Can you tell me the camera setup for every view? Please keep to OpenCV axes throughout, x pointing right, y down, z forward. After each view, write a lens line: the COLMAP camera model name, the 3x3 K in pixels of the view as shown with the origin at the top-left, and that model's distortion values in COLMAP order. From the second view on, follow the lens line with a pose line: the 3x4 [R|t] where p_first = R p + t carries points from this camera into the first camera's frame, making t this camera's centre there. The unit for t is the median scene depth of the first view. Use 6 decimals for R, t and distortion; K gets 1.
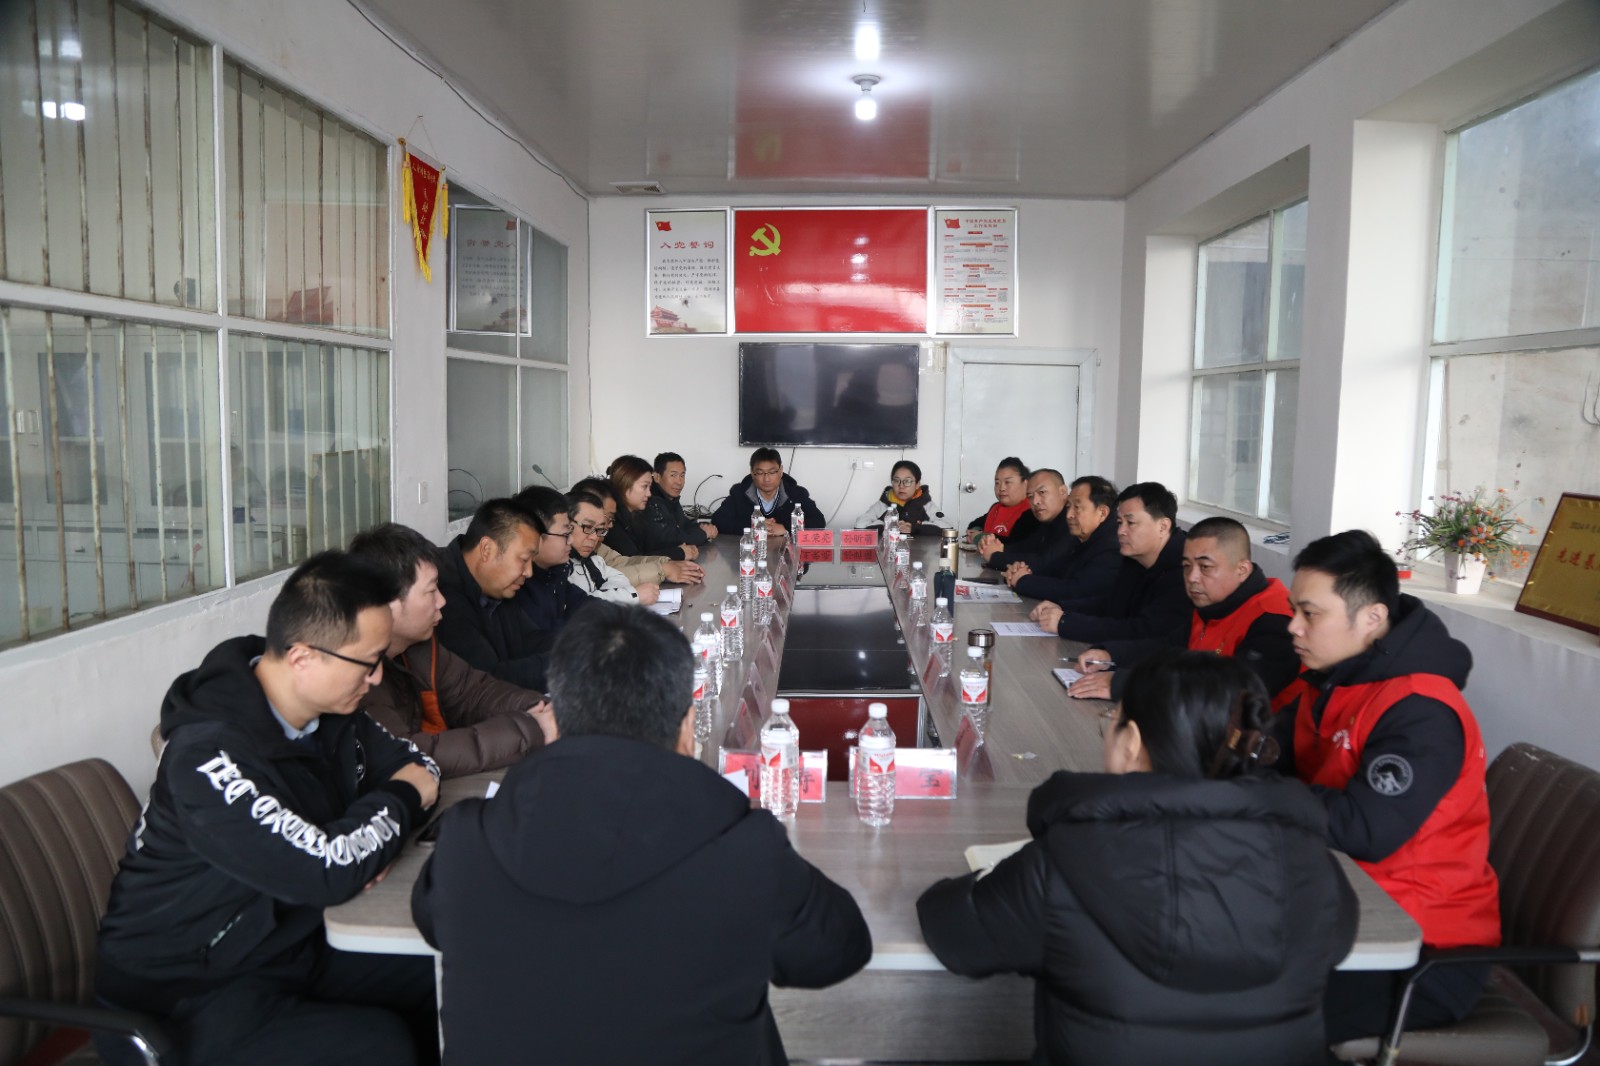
lens RADIAL K [[1086.5, 0, 798.5], [0, 1086.5, 539.0], [0, 0, 1]] dist [-0.099881, 0.056322]
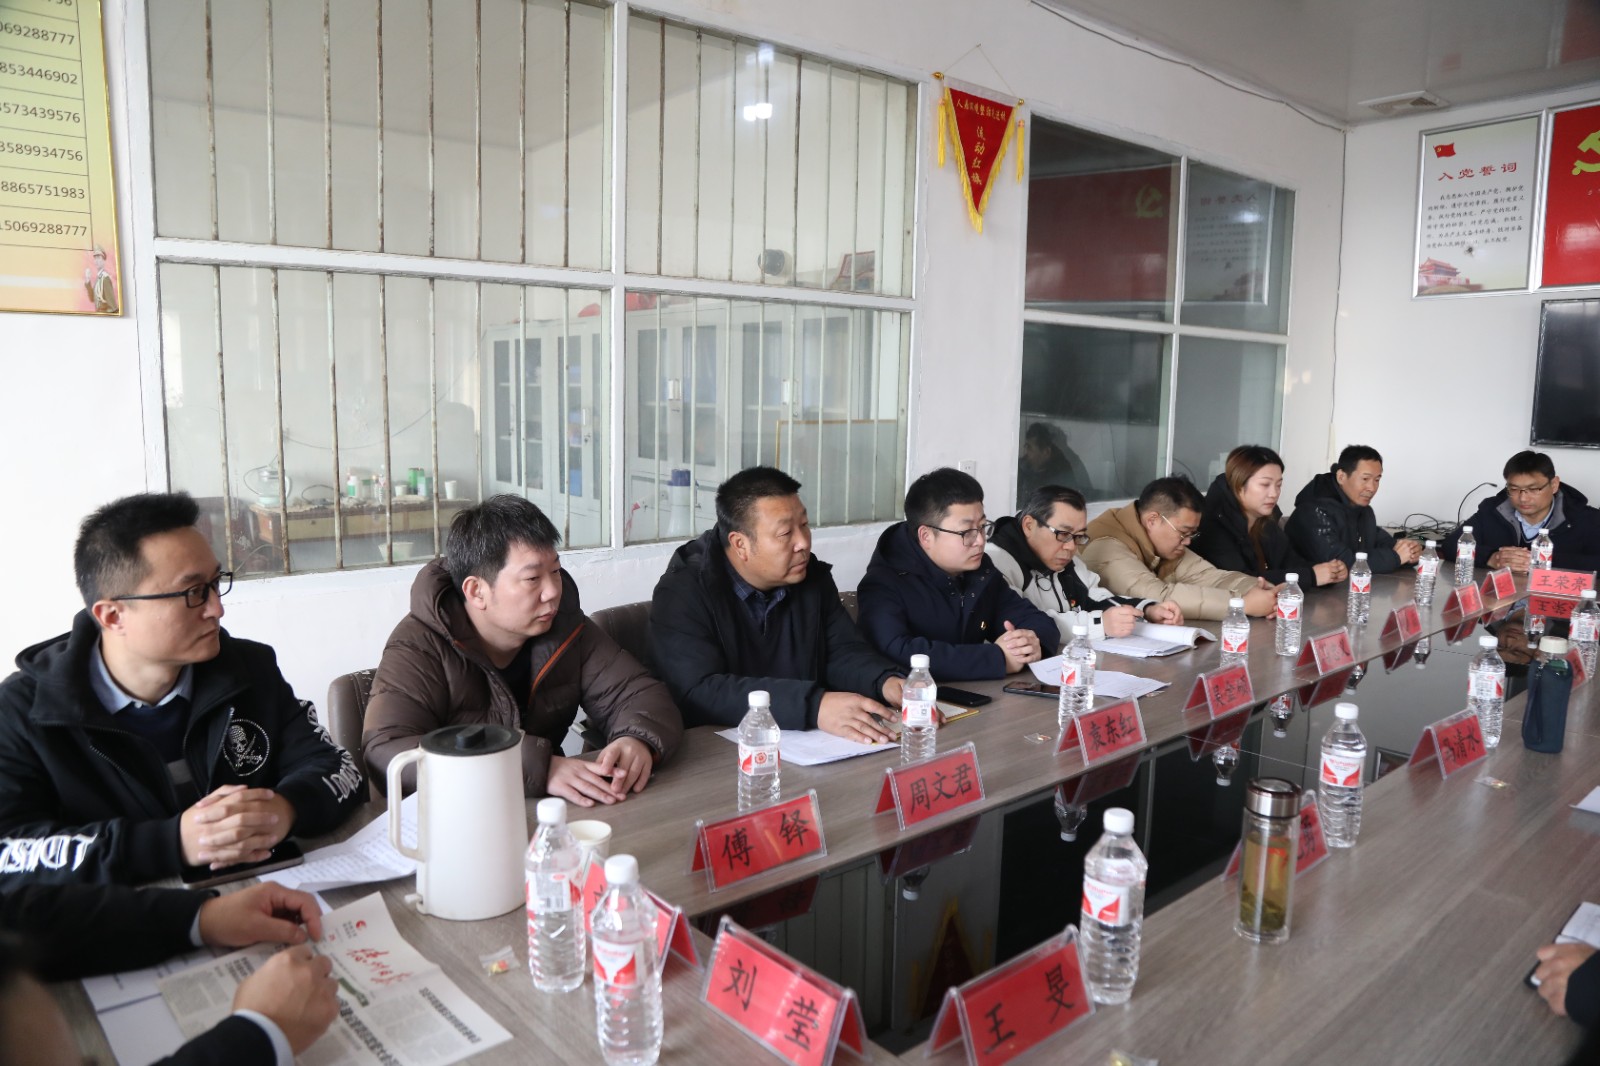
lens RADIAL K [[1086.5, 0, 798.5], [0, 1086.5, 539.0], [0, 0, 1]] dist [-0.099881, 0.056322]
pose [[0.673591, 0.096433, -0.732787, 0.136572], [-0.094250, 0.994565, 0.044247, -0.010348], [0.733071, 0.039261, 0.679019, 0.186072]]
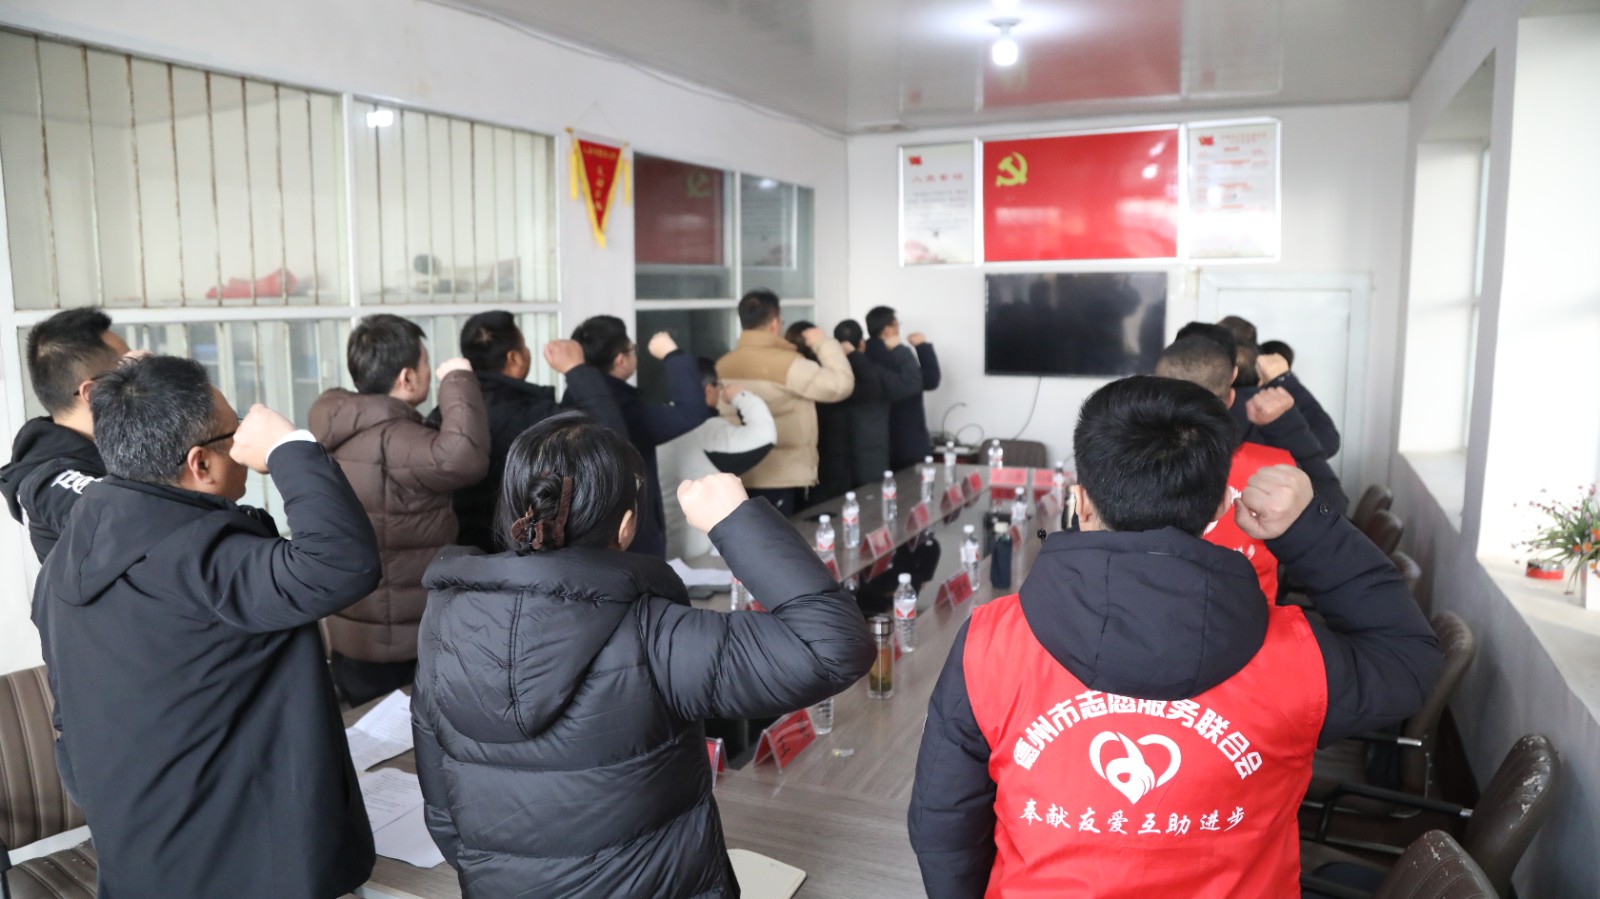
lens RADIAL K [[1082.8, 0, 800.0], [0, 1082.8, 449.5], [0, 0, 1]] dist [-0.109963, 0.000786]
pose [[0.922965, 0.030094, -0.383706, 0.177066], [-0.025656, 0.999532, 0.016680, -0.031745], [0.384028, -0.005550, 0.923305, 0.017169]]
